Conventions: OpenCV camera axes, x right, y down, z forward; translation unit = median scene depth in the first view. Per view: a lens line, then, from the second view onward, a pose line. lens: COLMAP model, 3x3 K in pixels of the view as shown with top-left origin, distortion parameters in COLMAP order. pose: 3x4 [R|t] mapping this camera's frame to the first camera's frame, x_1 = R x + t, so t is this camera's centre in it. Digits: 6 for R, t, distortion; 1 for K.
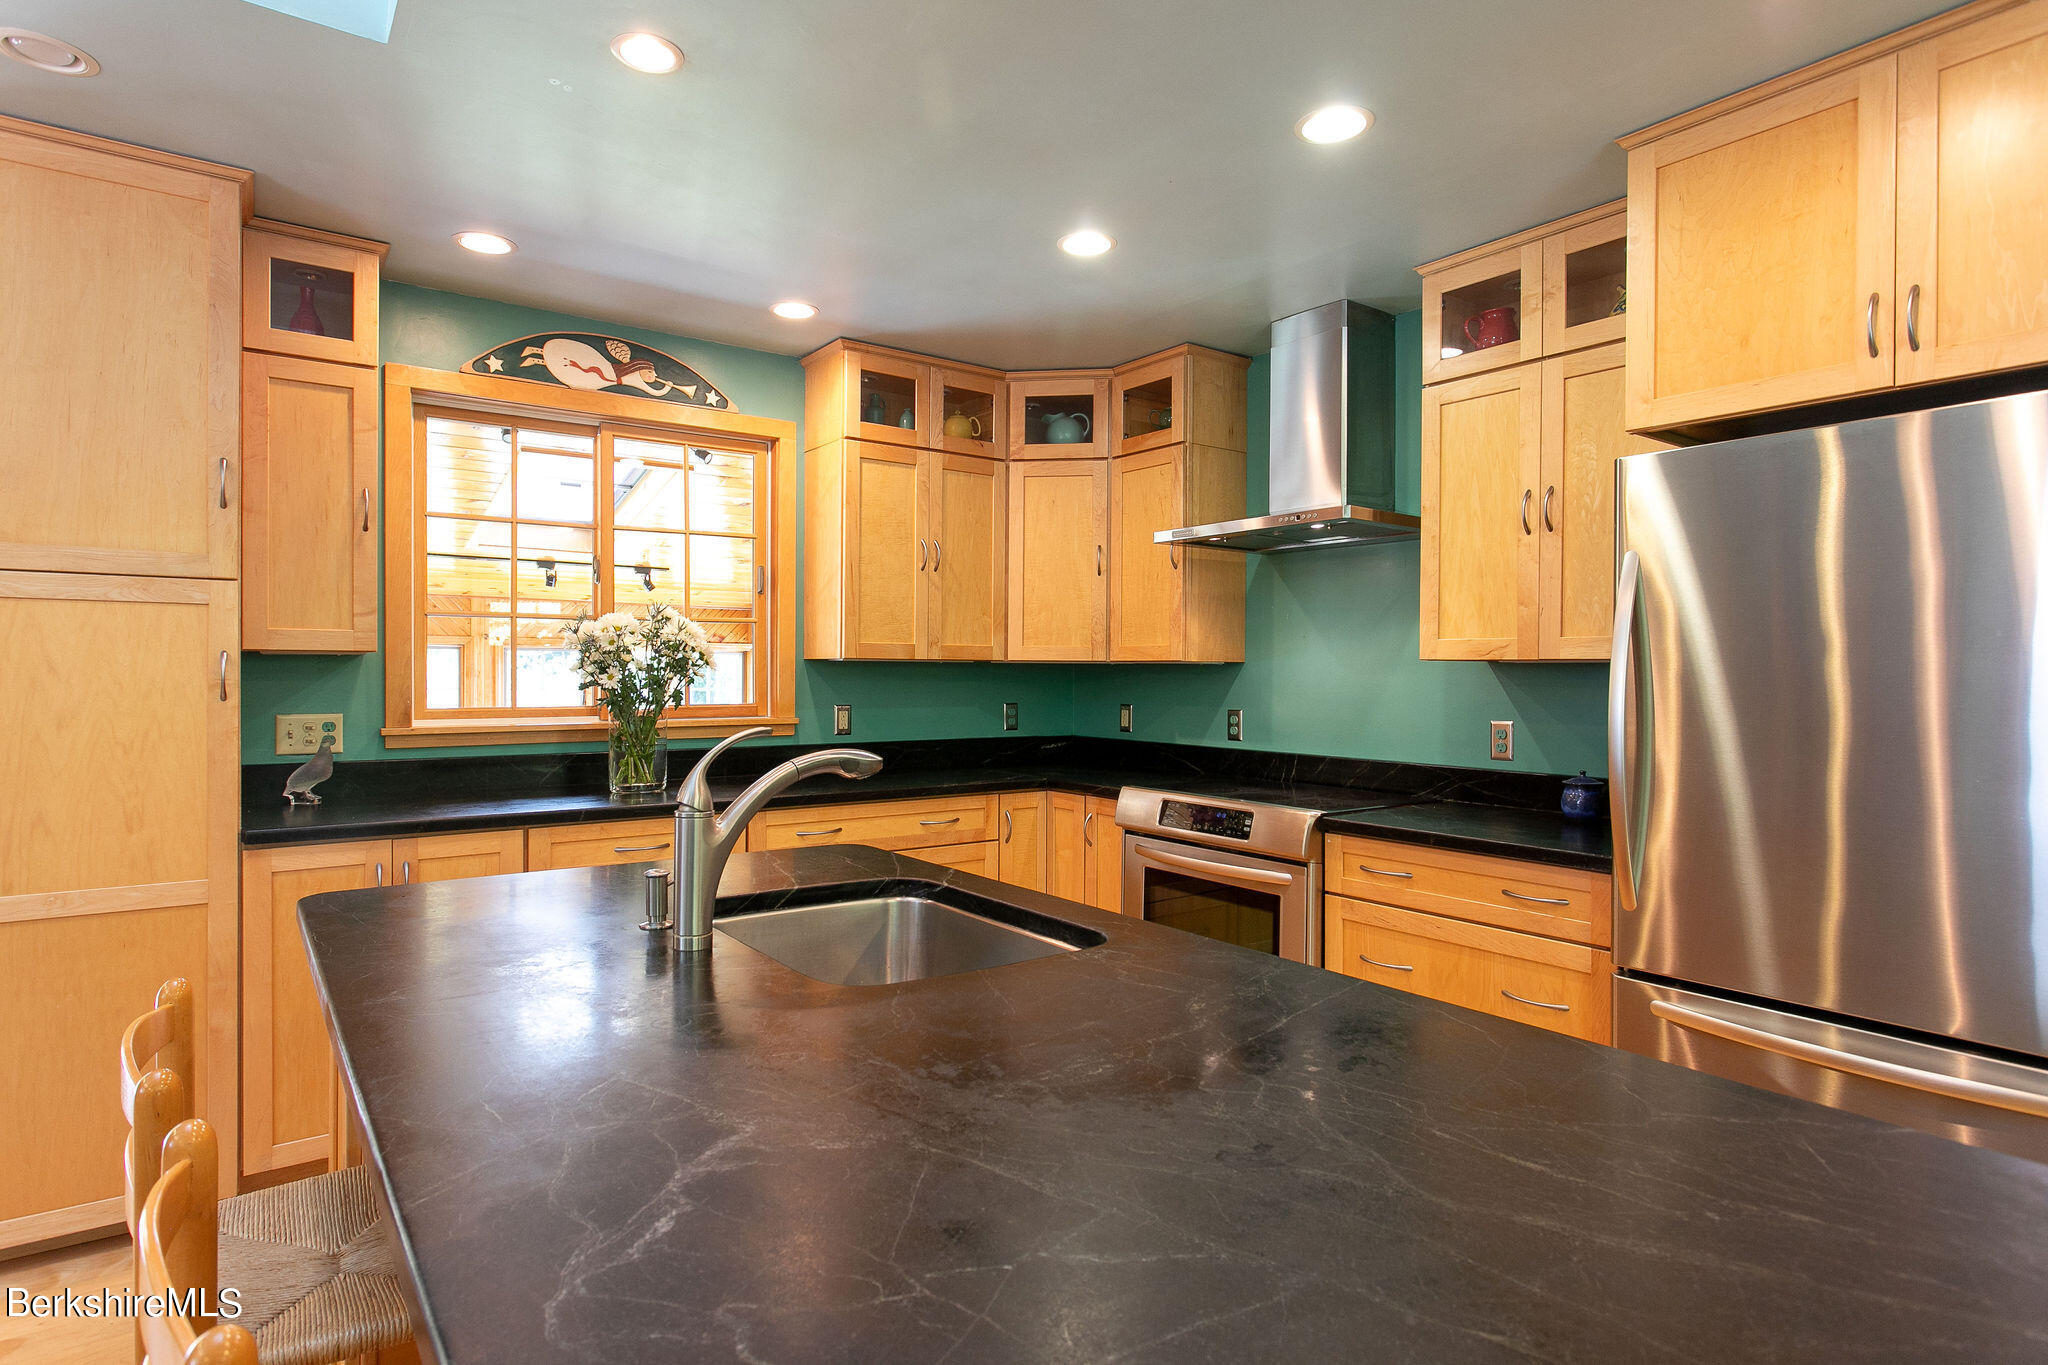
lens RADIAL K [[1091.2, 0, 1014.9], [0, 1091.2, 680.9], [0, 0, 1]] dist [-0.003508, 0.010928]
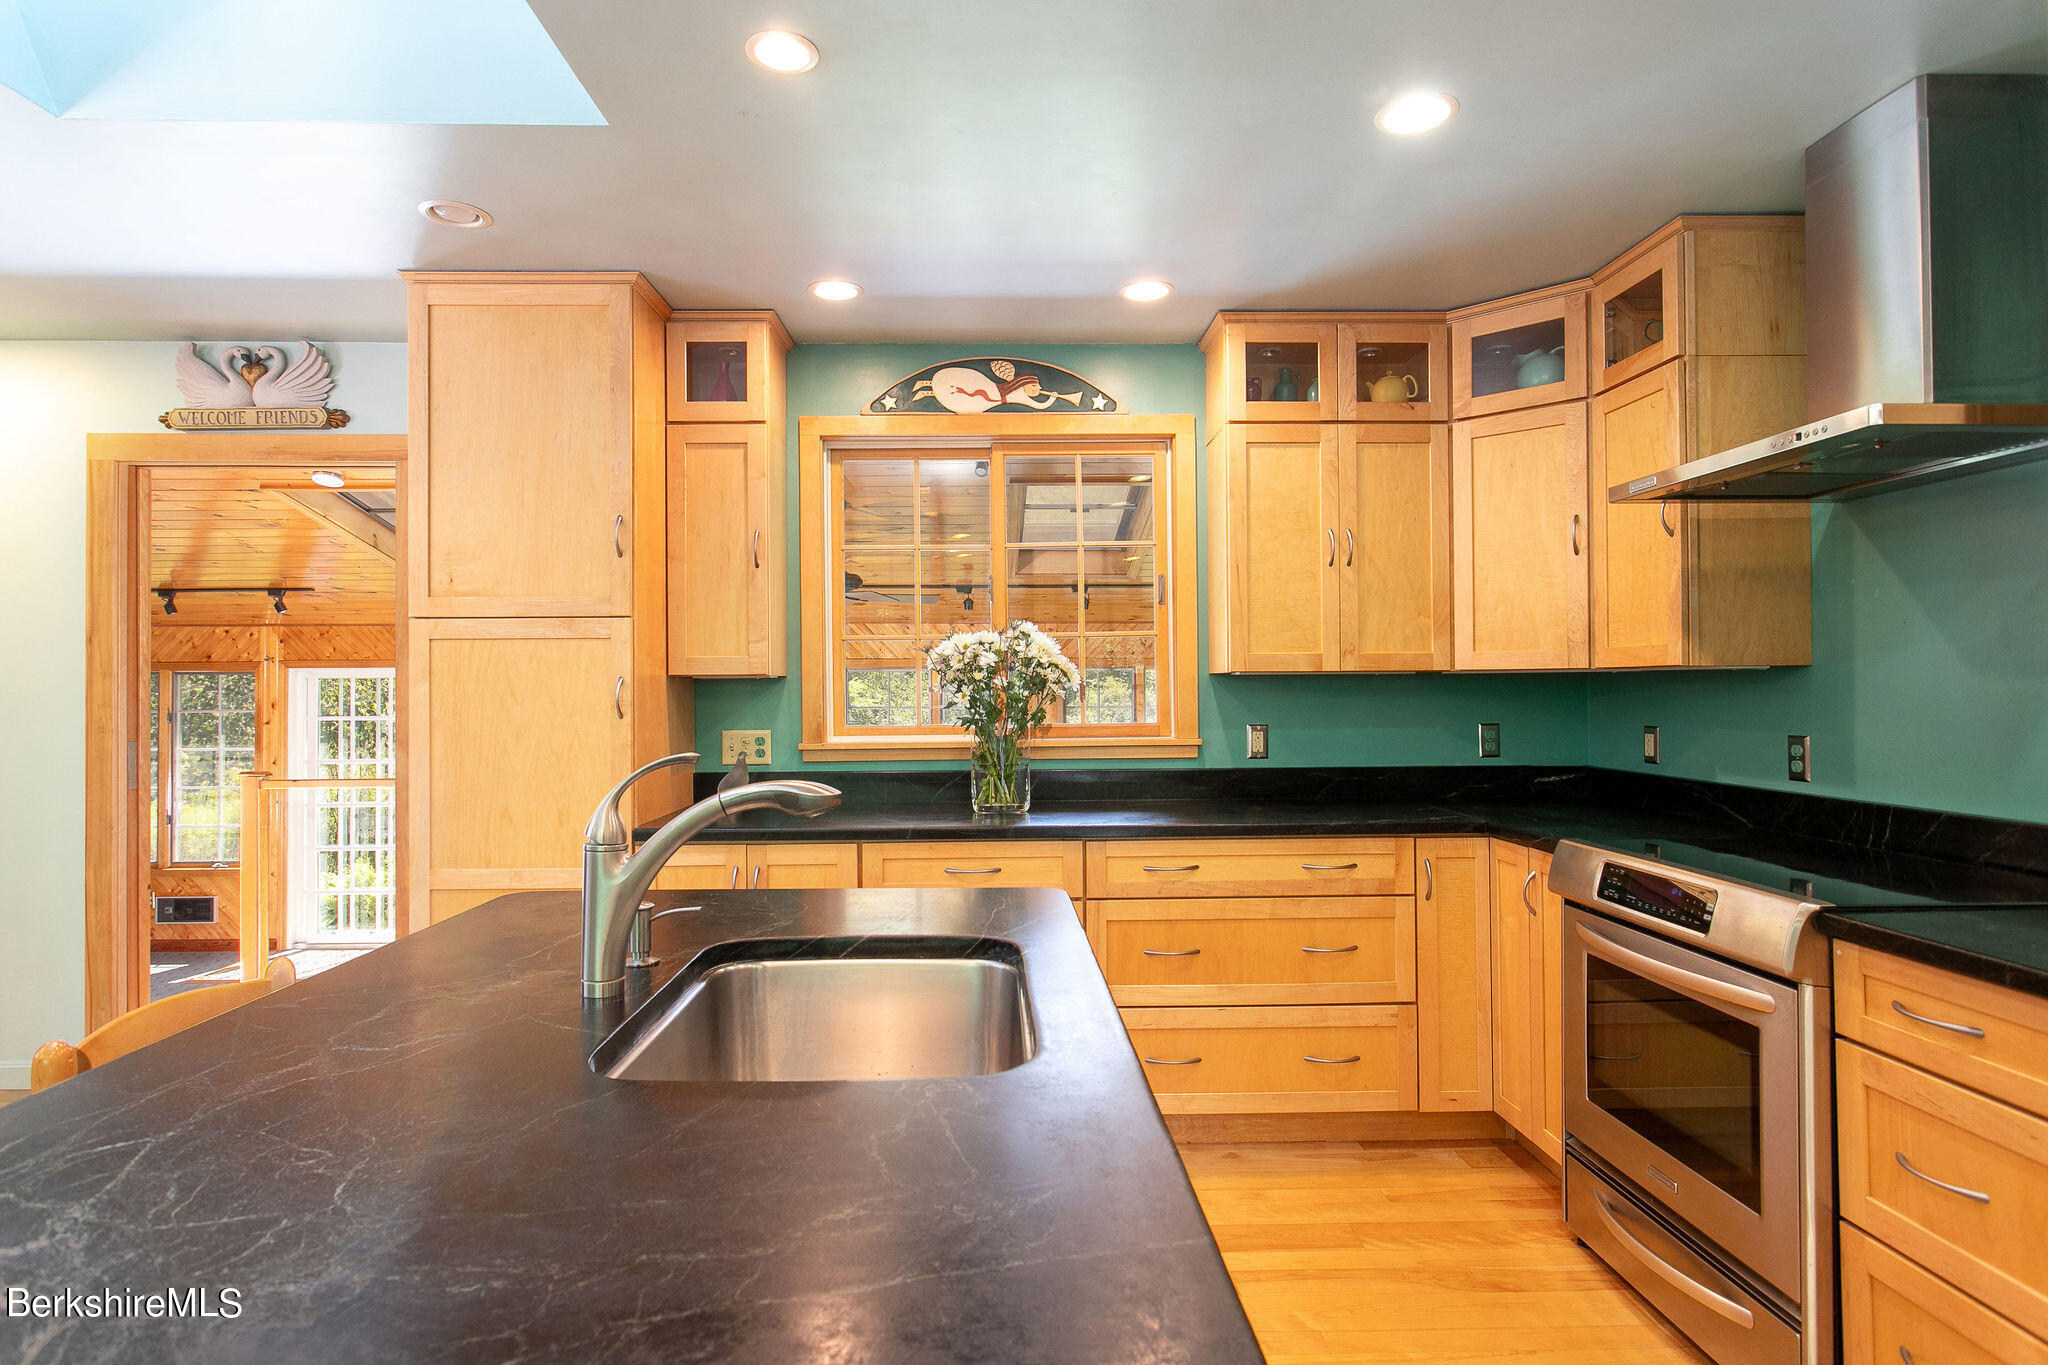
lens RADIAL K [[1091.2, 0, 1014.9], [0, 1091.2, 680.9], [0, 0, 1]] dist [-0.003508, 0.010928]
pose [[0.822493, -0.016212, -0.568544, 0.206047], [0.007536, 0.999817, -0.017607, 0.000814], [0.568725, 0.010197, 0.822464, 0.179959]]
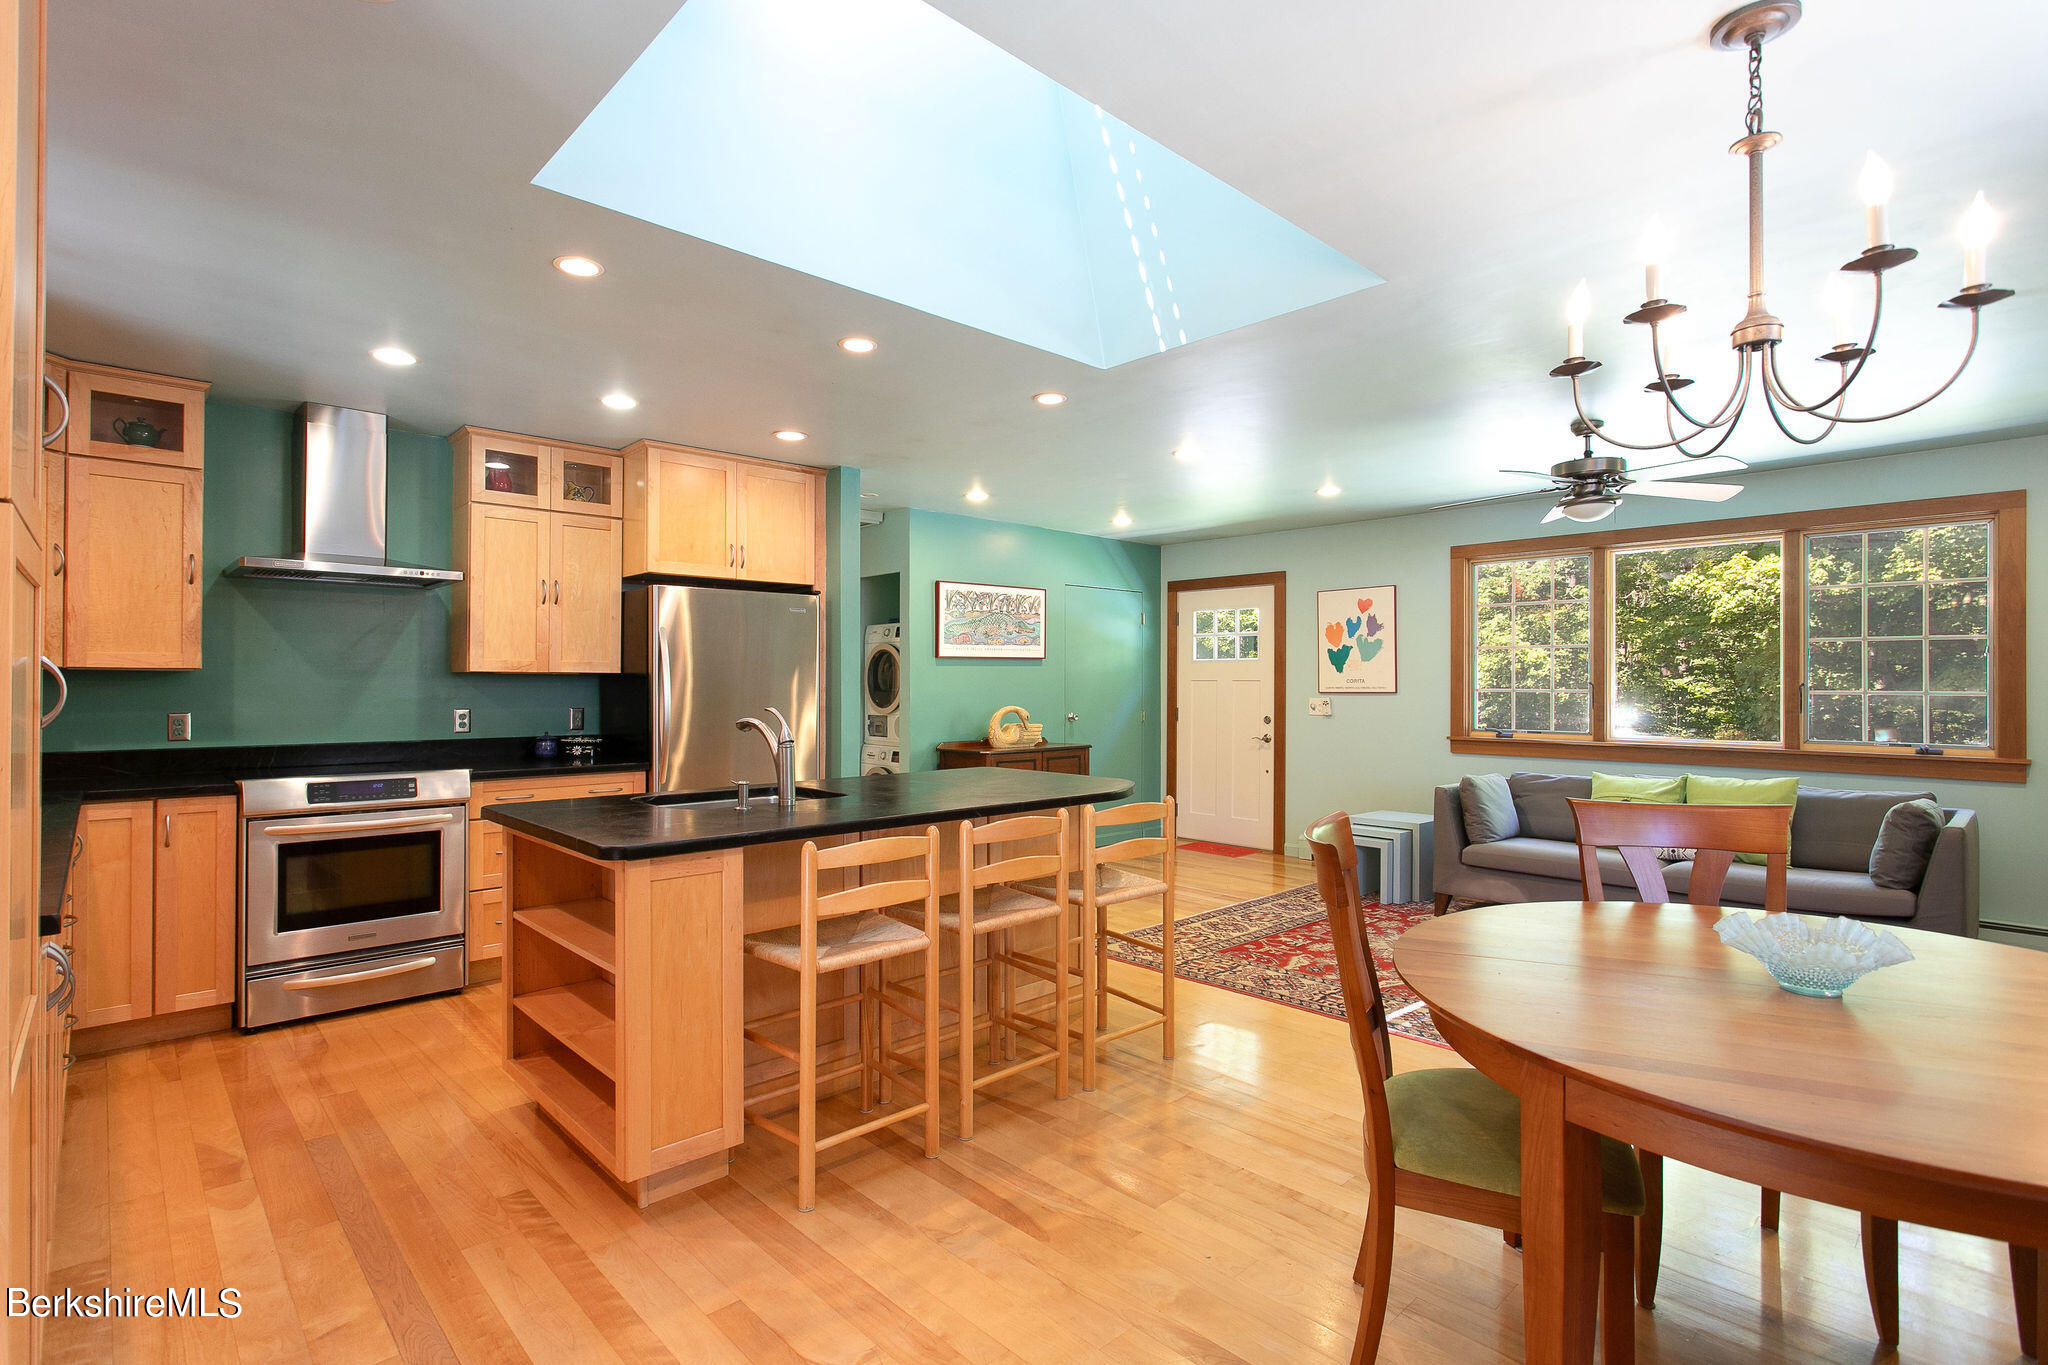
lens RADIAL K [[984.4, 0, 1016.5], [0, 984.4, 677.7], [0, 0, 1]] dist [-0.016886, 0.000131]
pose [[-0.127207, -0.005884, 0.991859, -0.941507], [-0.000411, 0.999983, 0.005880, -0.015261], [-0.991876, 0.000340, -0.127207, 0.314416]]
